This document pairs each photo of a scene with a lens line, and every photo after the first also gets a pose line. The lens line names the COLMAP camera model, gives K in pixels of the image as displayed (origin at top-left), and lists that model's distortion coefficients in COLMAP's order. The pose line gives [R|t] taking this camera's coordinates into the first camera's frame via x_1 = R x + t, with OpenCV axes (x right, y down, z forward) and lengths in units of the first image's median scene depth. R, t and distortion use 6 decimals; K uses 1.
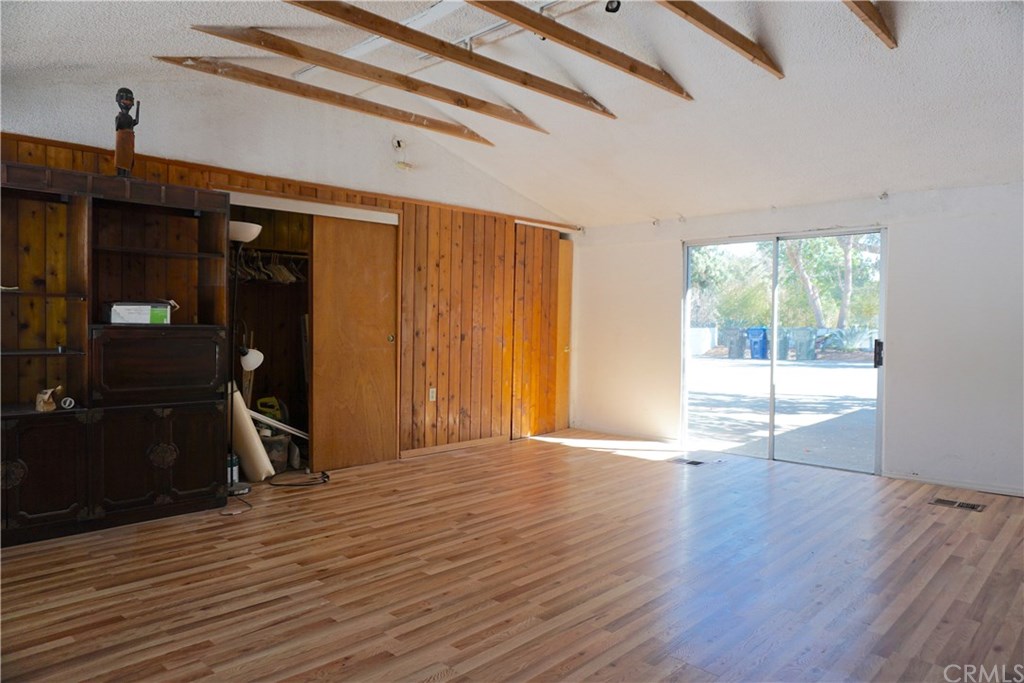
lens RADIAL K [[685.2, 0, 510.8], [0, 685.2, 338.8], [0, 0, 1]] dist [-0.040566, 0.018650]
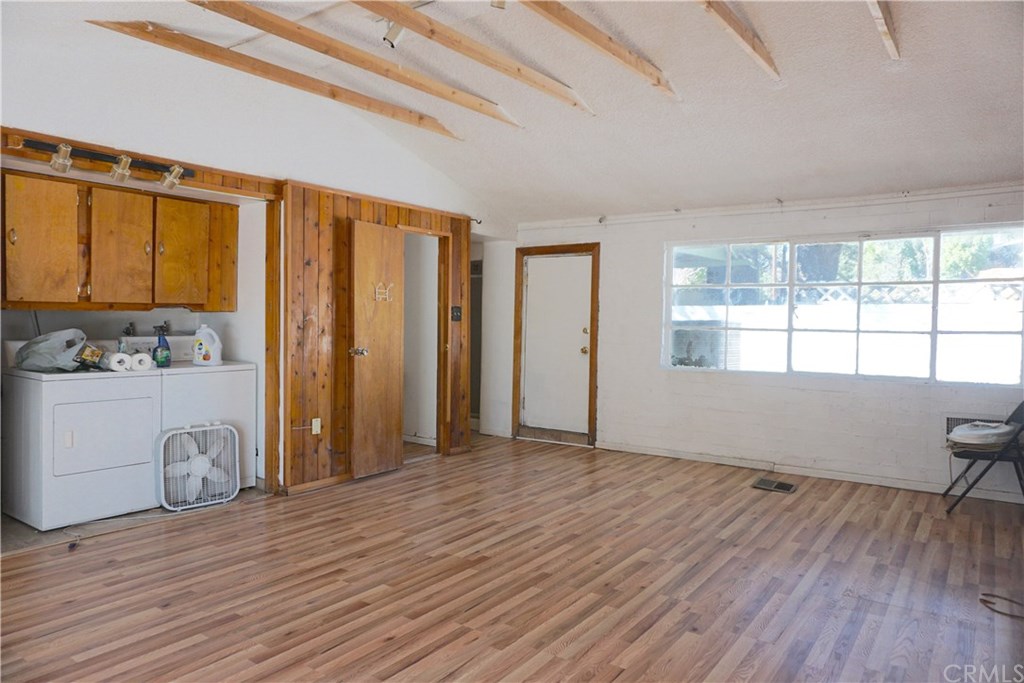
lens RADIAL K [[685.2, 0, 512.1], [0, 685.2, 339.7], [0, 0, 1]] dist [-0.040566, 0.018650]
pose [[-0.990484, -0.013447, -0.136969, 0.270773], [-0.022043, 0.997867, 0.061439, -0.077437], [0.135851, 0.063874, -0.988668, 2.090256]]
